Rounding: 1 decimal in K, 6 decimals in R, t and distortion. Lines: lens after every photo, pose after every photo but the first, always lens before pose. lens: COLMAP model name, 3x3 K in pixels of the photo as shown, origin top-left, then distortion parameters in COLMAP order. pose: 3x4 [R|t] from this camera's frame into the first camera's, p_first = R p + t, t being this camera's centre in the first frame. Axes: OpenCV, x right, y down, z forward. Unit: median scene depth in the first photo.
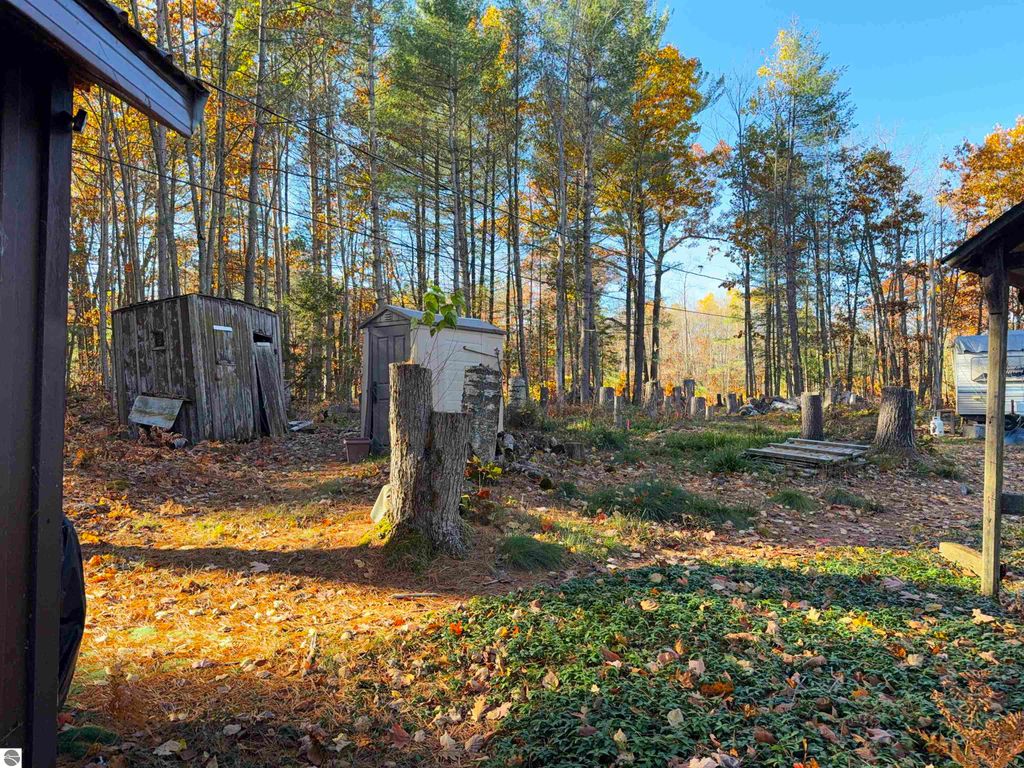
lens RADIAL K [[685.0, 0, 512.0], [0, 685.0, 384.0], [0, 0, 1]] dist [0.031128, -0.039460]
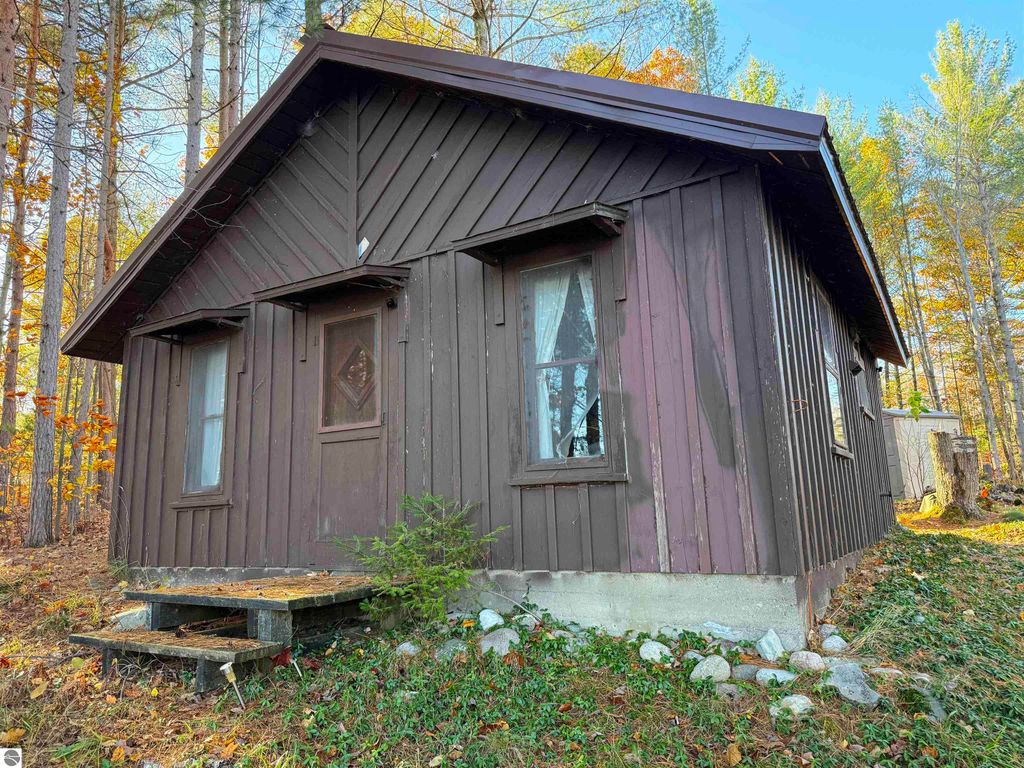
lens RADIAL K [[685.0, 0, 512.0], [0, 685.0, 384.0], [0, 0, 1]] dist [0.031128, -0.039460]
pose [[0.859625, -0.142562, -0.490633, -0.027589], [0.059079, 0.981577, -0.181704, 0.017416], [0.507498, 0.127212, 0.852210, -0.203633]]
